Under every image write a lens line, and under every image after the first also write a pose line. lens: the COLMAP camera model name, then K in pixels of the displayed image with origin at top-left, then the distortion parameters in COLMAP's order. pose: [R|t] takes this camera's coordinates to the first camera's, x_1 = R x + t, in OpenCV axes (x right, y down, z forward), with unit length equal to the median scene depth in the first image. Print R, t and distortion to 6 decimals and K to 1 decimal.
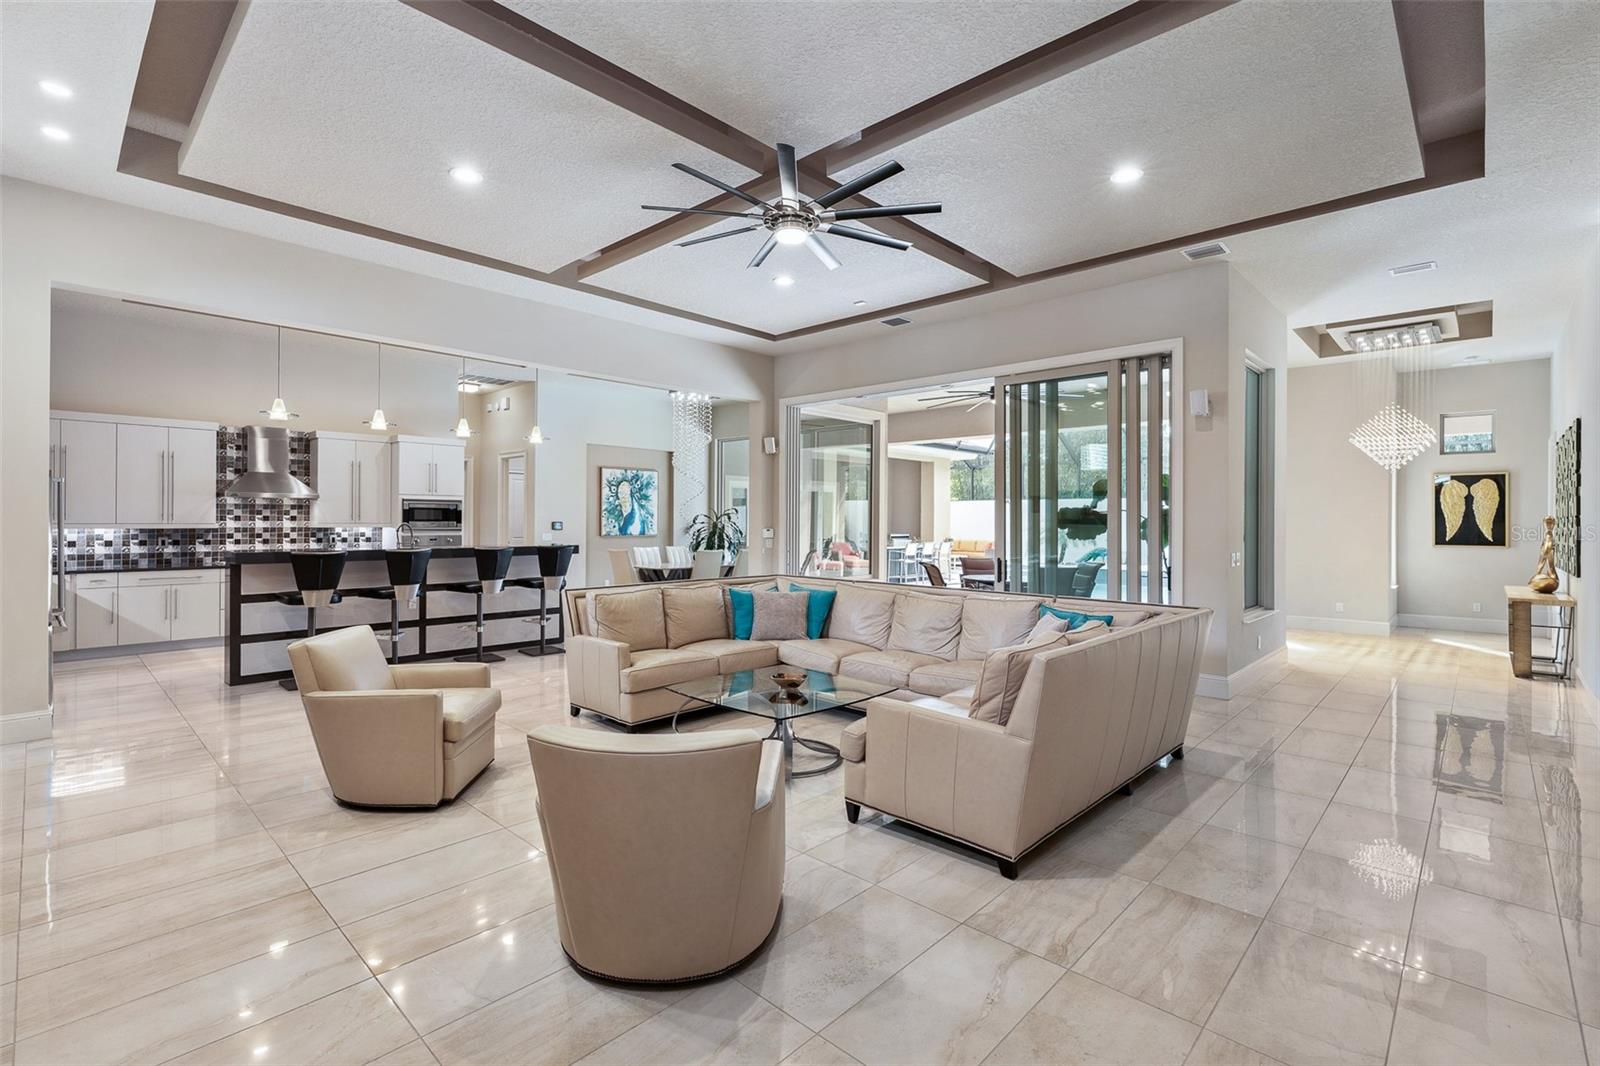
lens RADIAL K [[718.9, 0, 798.0], [0, 718.9, 529.3], [0, 0, 1]] dist [-0.005173, 0.002056]
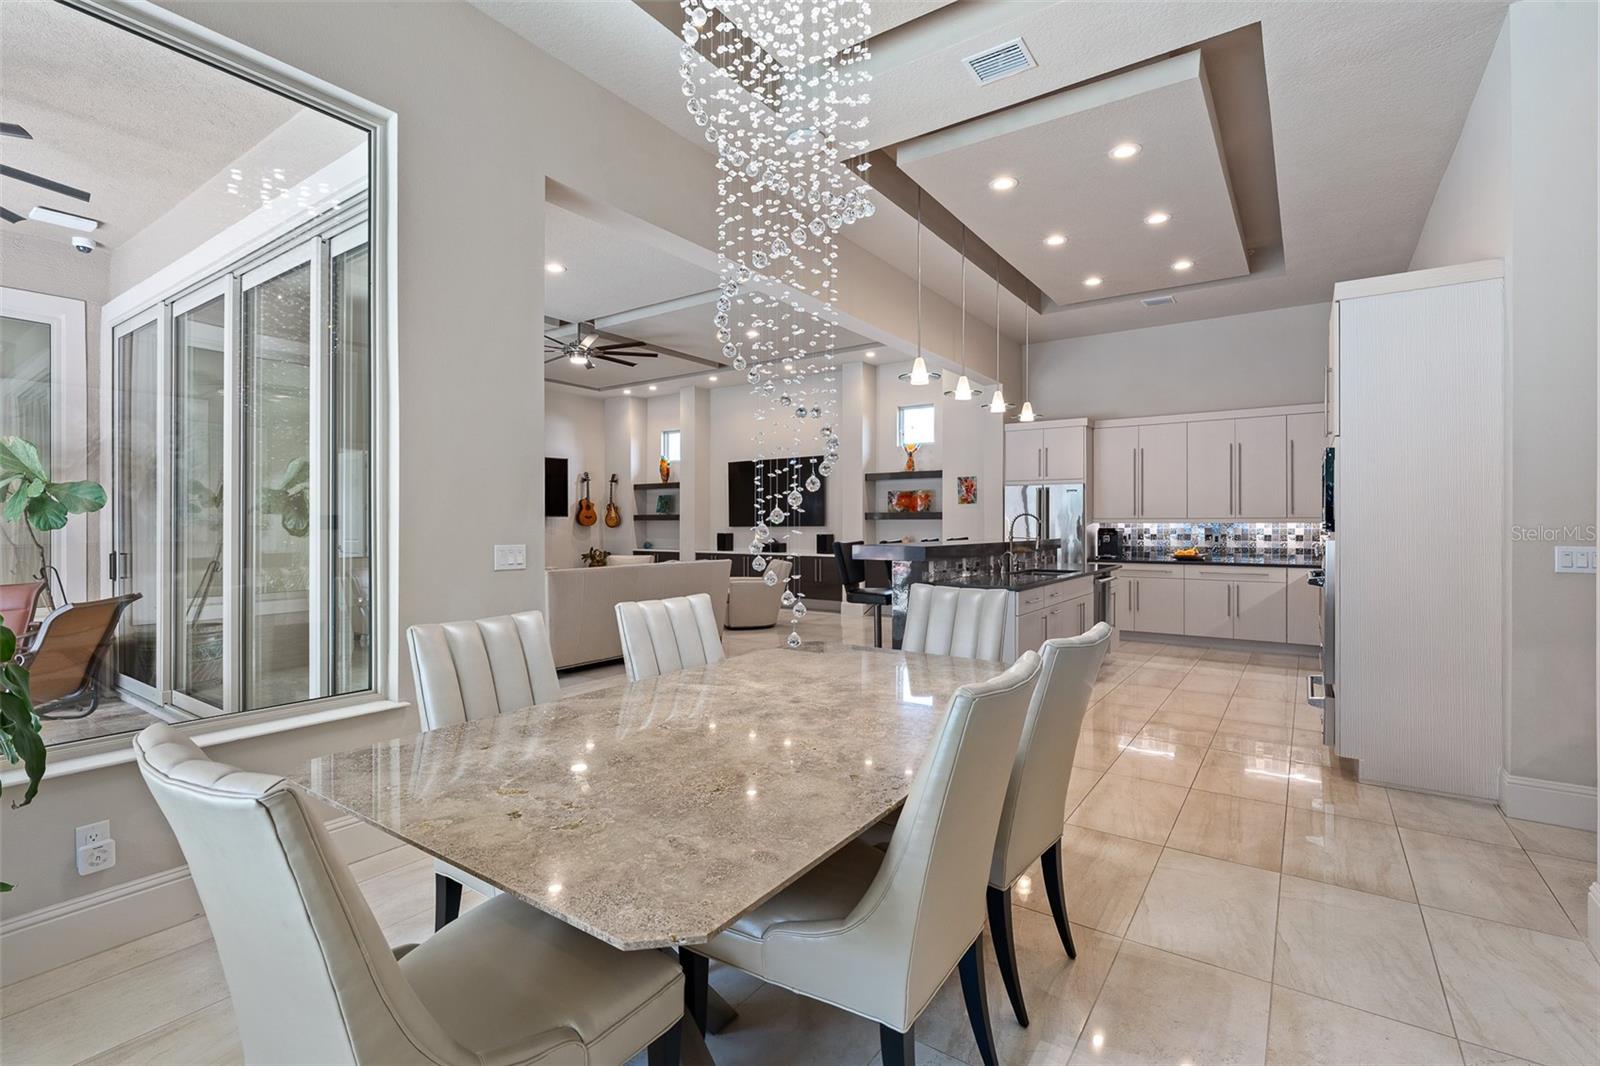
lens RADIAL K [[718.9, 0, 806.3], [0, 718.9, 519.0], [0, 0, 1]] dist [-0.005173, 0.002056]
pose [[-0.987756, -0.004961, -0.155928, -0.151255], [-0.006278, 0.999949, 0.007953, -0.006284], [0.155880, 0.008834, -0.987736, 1.450134]]
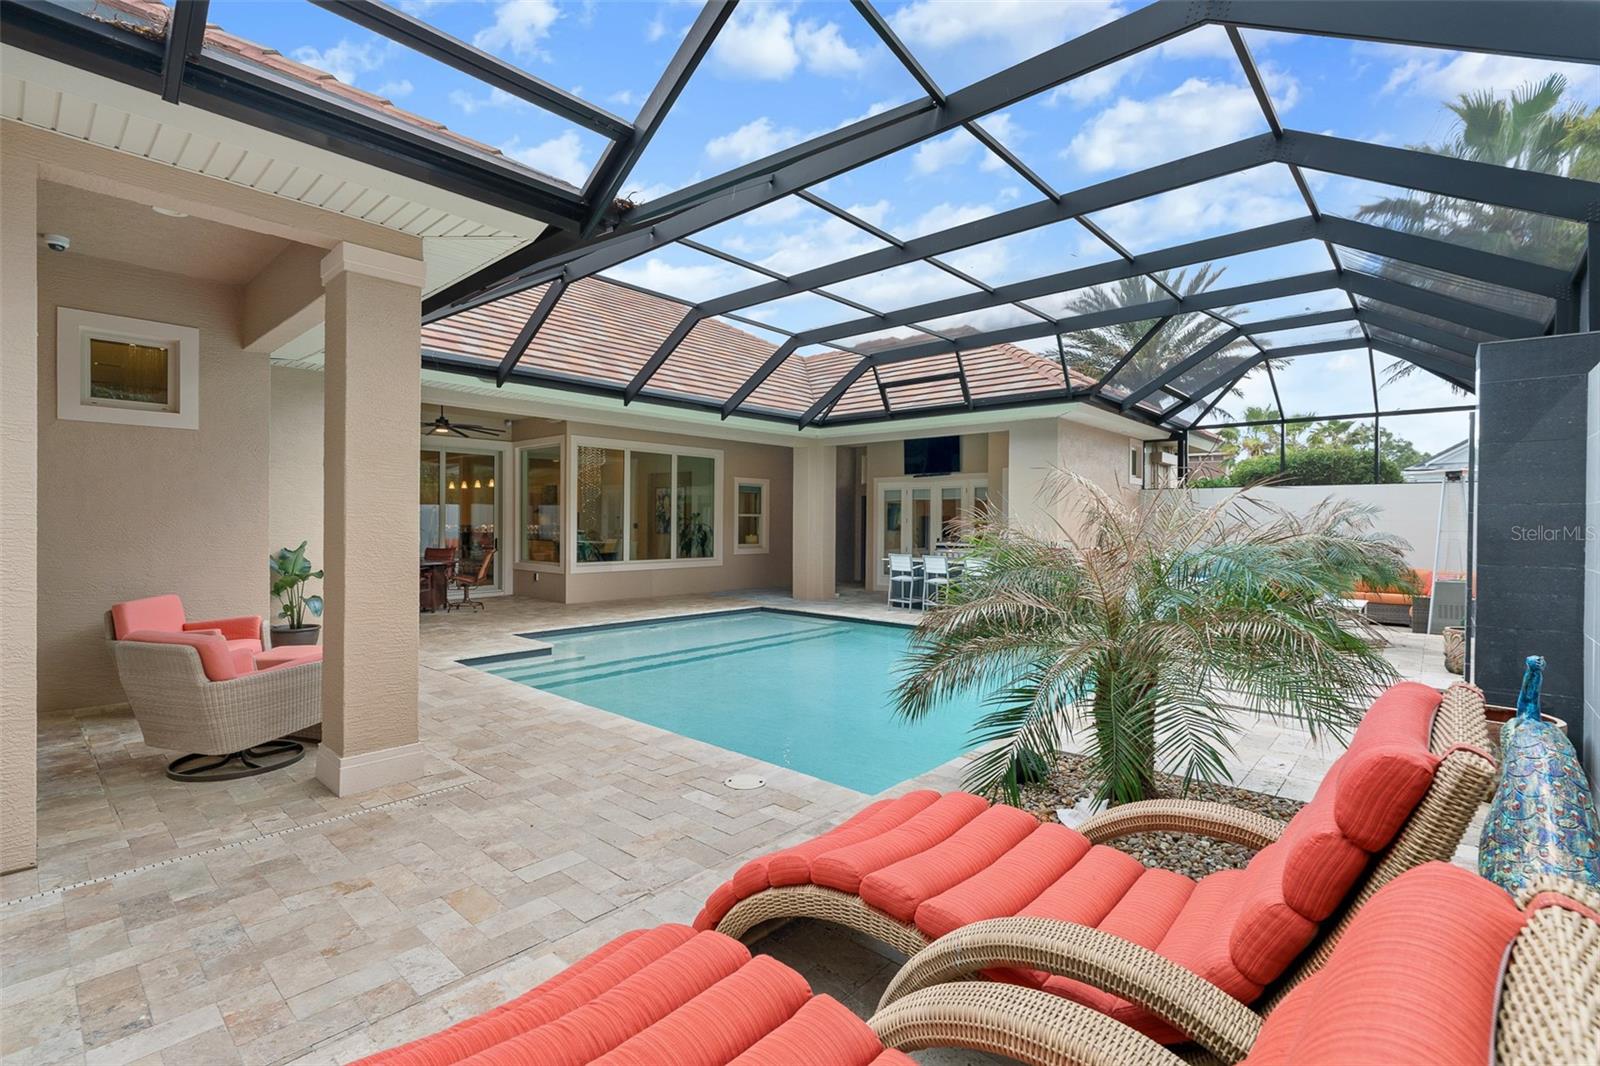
lens RADIAL K [[718.9, 0, 801.7], [0, 718.9, 533.2], [0, 0, 1]] dist [-0.005173, 0.002056]
pose [[0.022804, 0.006126, -0.999721, 1.730159], [-0.017471, 0.999831, 0.005728, -0.008328], [0.999587, 0.017336, 0.022907, 1.753880]]
